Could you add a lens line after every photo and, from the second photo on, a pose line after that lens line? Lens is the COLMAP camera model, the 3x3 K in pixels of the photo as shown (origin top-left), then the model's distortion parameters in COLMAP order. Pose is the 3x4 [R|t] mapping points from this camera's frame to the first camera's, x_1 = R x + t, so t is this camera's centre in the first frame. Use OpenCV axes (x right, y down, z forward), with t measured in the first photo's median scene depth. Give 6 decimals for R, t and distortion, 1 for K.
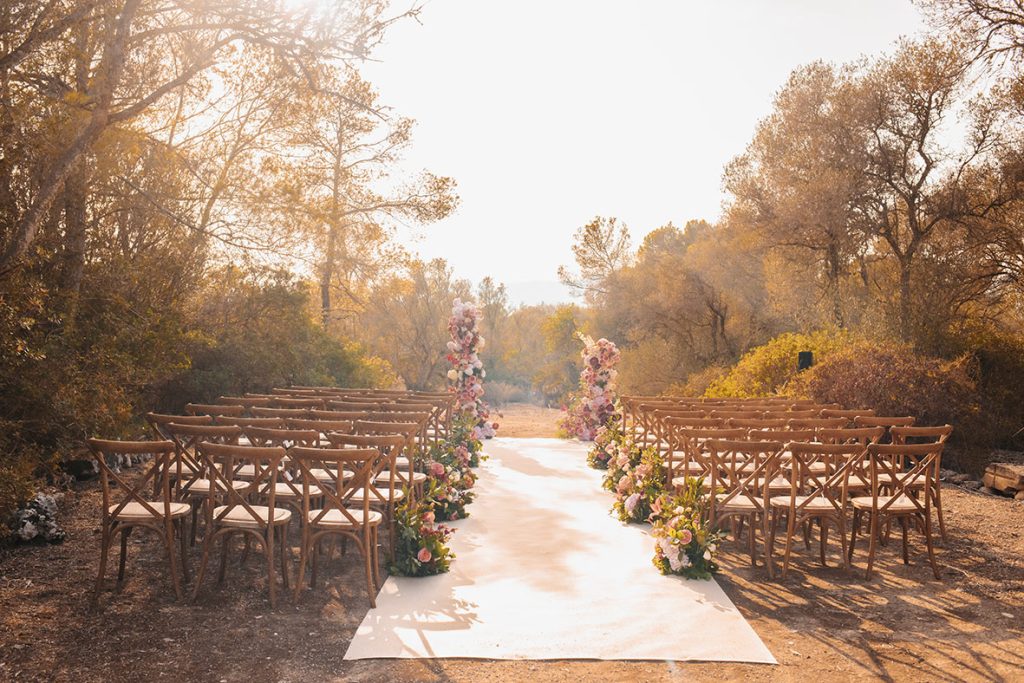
lens RADIAL K [[1706.1, 0, 512.0], [0, 1706.1, 341.5], [0, 0, 1]] dist [0.041247, 0.053940]
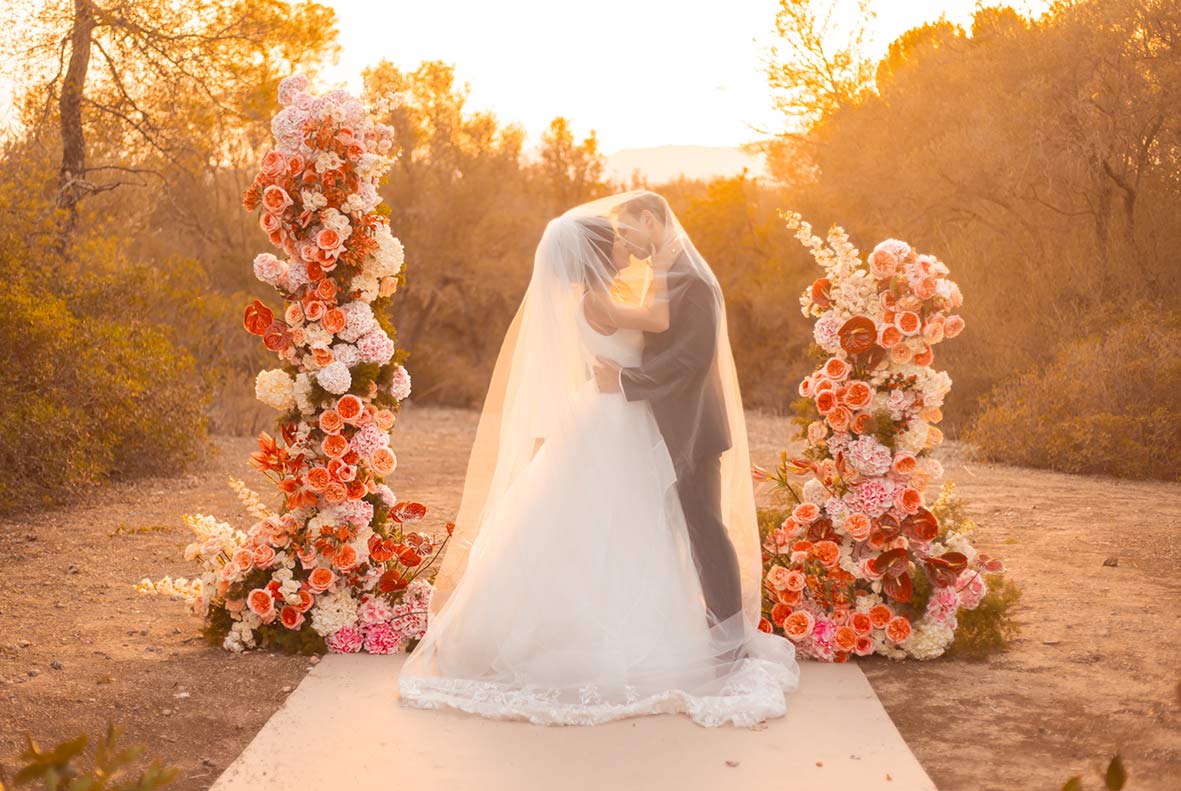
lens RADIAL K [[1967.7, 0, 590.5], [0, 1967.7, 395.5], [0, 0, 1]] dist [0.041247, 0.053940]
pose [[0.999360, 0.002571, -0.035692, 0.020685], [-0.000075, 0.997564, 0.069762, 0.000755], [0.035785, -0.069715, 0.996925, 0.721560]]
